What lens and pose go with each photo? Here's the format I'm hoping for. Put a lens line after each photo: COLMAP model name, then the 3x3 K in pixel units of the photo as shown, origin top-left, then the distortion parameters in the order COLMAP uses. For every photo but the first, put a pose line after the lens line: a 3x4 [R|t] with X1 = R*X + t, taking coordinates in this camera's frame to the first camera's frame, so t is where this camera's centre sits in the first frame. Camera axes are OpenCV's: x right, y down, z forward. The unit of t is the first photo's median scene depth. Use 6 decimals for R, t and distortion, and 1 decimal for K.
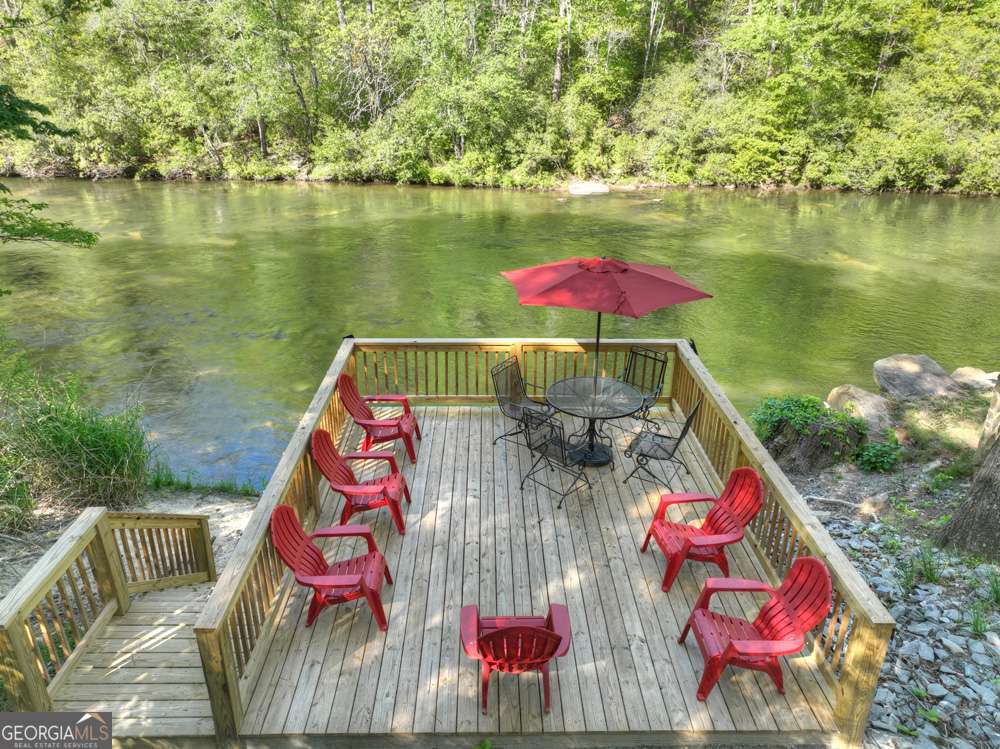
lens RADIAL K [[700.2, 0, 502.8], [0, 700.2, 372.2], [0, 0, 1]] dist [-0.001062, 0.017827]
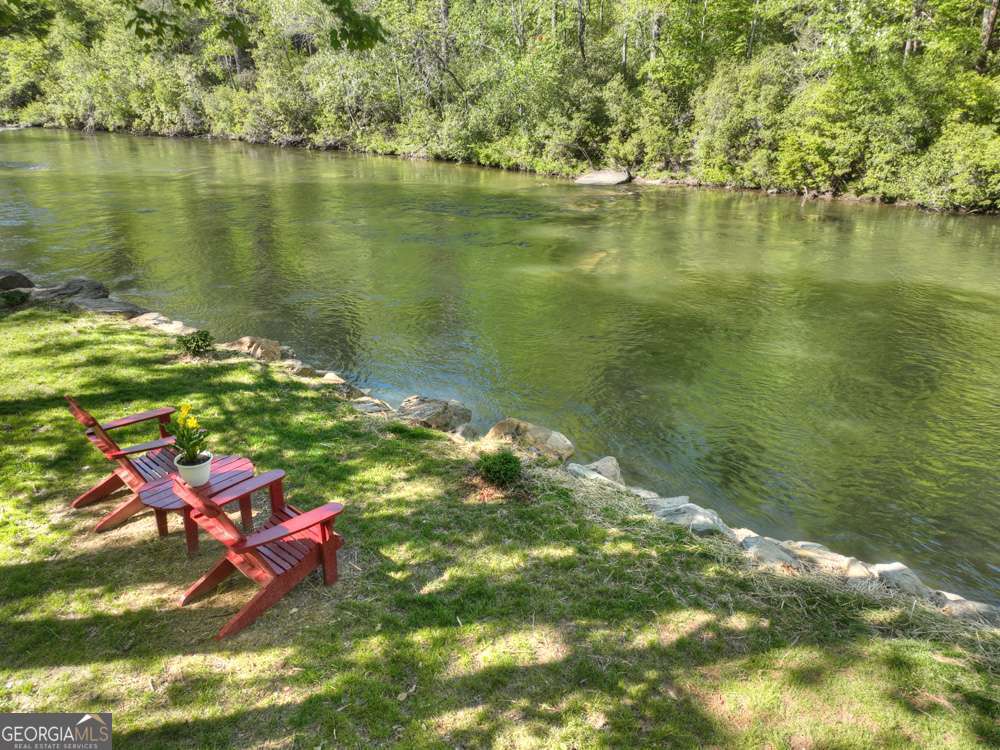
lens RADIAL K [[700.2, 0, 502.3], [0, 700.2, 373.2], [0, 0, 1]] dist [-0.001062, 0.017827]
pose [[0.800168, 0.227127, -0.555107, 0.588923], [-0.241585, 0.969176, 0.048311, -0.021281], [0.548970, 0.095448, 0.830374, 0.168369]]
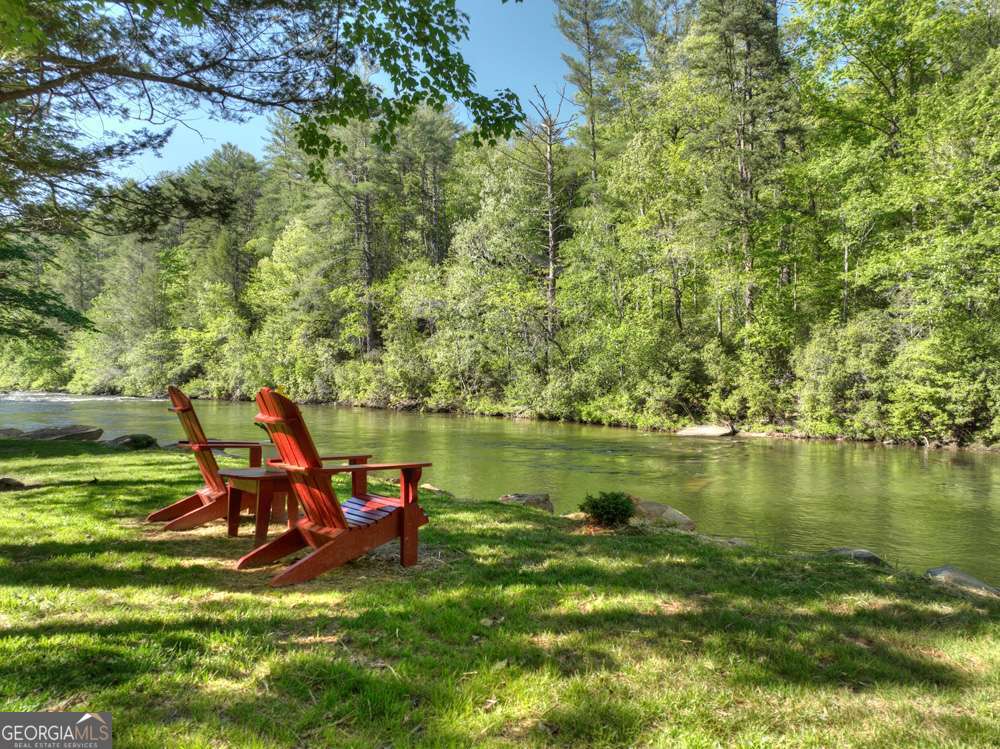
lens RADIAL K [[700.2, 0, 503.3], [0, 700.2, 377.2], [0, 0, 1]] dist [-0.001062, 0.017827]
pose [[0.707837, -0.004091, -0.706364, 0.588265], [-0.287366, 0.911827, -0.293246, 0.024949], [0.645281, 0.410555, 0.644249, 0.186973]]
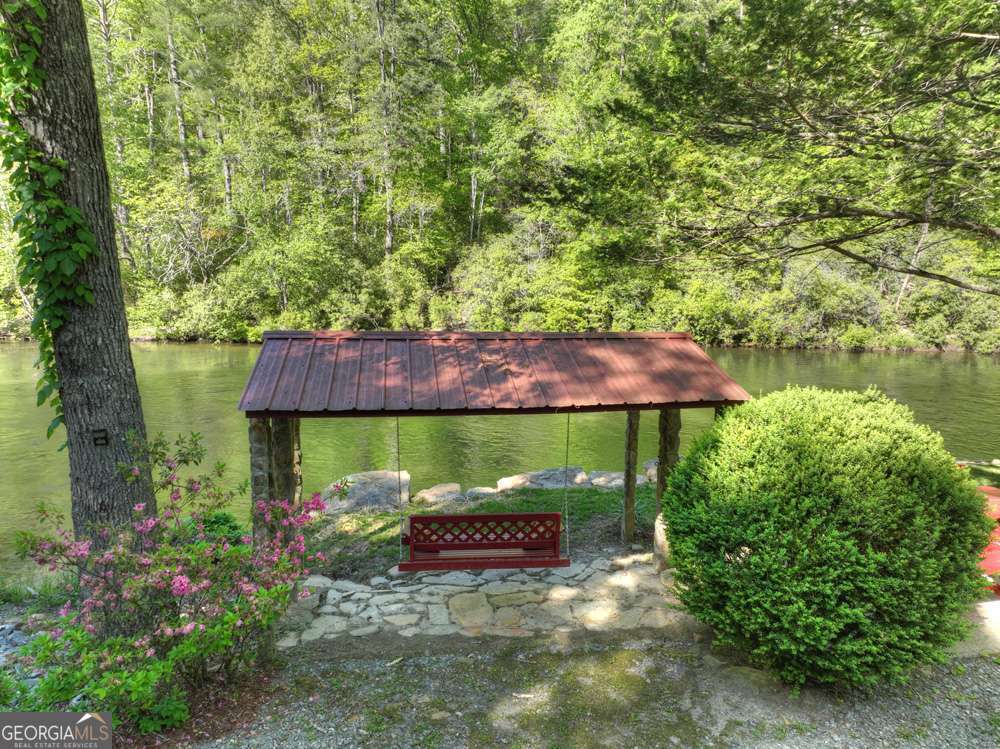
lens RADIAL K [[700.2, 0, 497.6], [0, 700.2, 375.4], [0, 0, 1]] dist [-0.001062, 0.017827]
pose [[0.997832, -0.010747, 0.064932, 0.192016], [0.025634, 0.972132, -0.233029, 0.024254], [-0.060618, 0.234188, 0.970300, 0.004705]]
